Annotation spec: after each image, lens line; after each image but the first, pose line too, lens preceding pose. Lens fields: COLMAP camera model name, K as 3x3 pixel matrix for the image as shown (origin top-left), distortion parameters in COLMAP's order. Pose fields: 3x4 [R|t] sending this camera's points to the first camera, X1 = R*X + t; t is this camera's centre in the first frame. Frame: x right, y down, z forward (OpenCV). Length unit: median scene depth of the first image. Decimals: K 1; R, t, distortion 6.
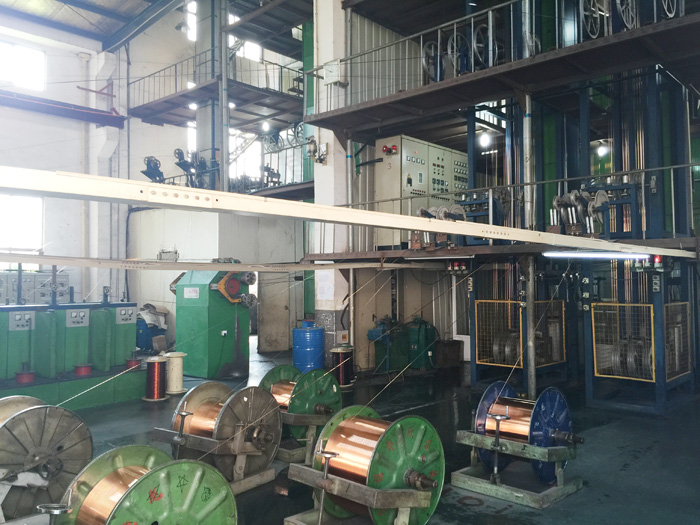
lens RADIAL K [[602.0, 0, 348.2], [0, 602.0, 260.5], [0, 0, 1]] dist [0.064093, -0.102385]
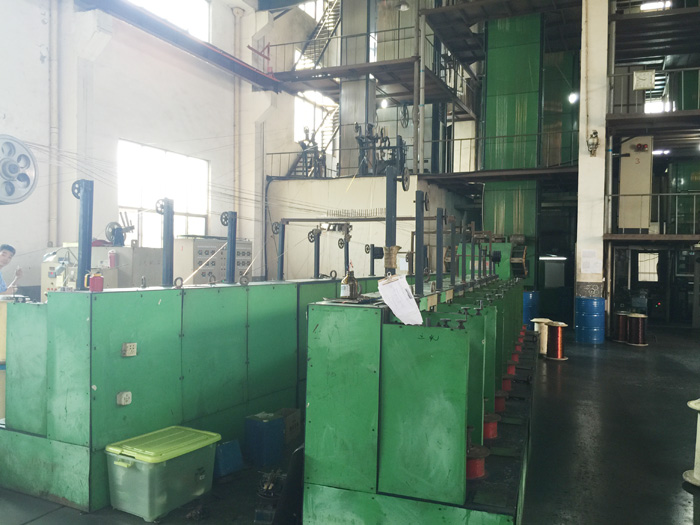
lens RADIAL K [[602.0, 0, 348.9], [0, 602.0, 262.2], [0, 0, 1]] dist [0.064093, -0.102385]
pose [[0.942562, 0.018233, 0.333535, -1.011627], [-0.033099, 0.998693, 0.038945, 0.016047], [-0.332389, -0.047748, 0.941933, 0.064648]]
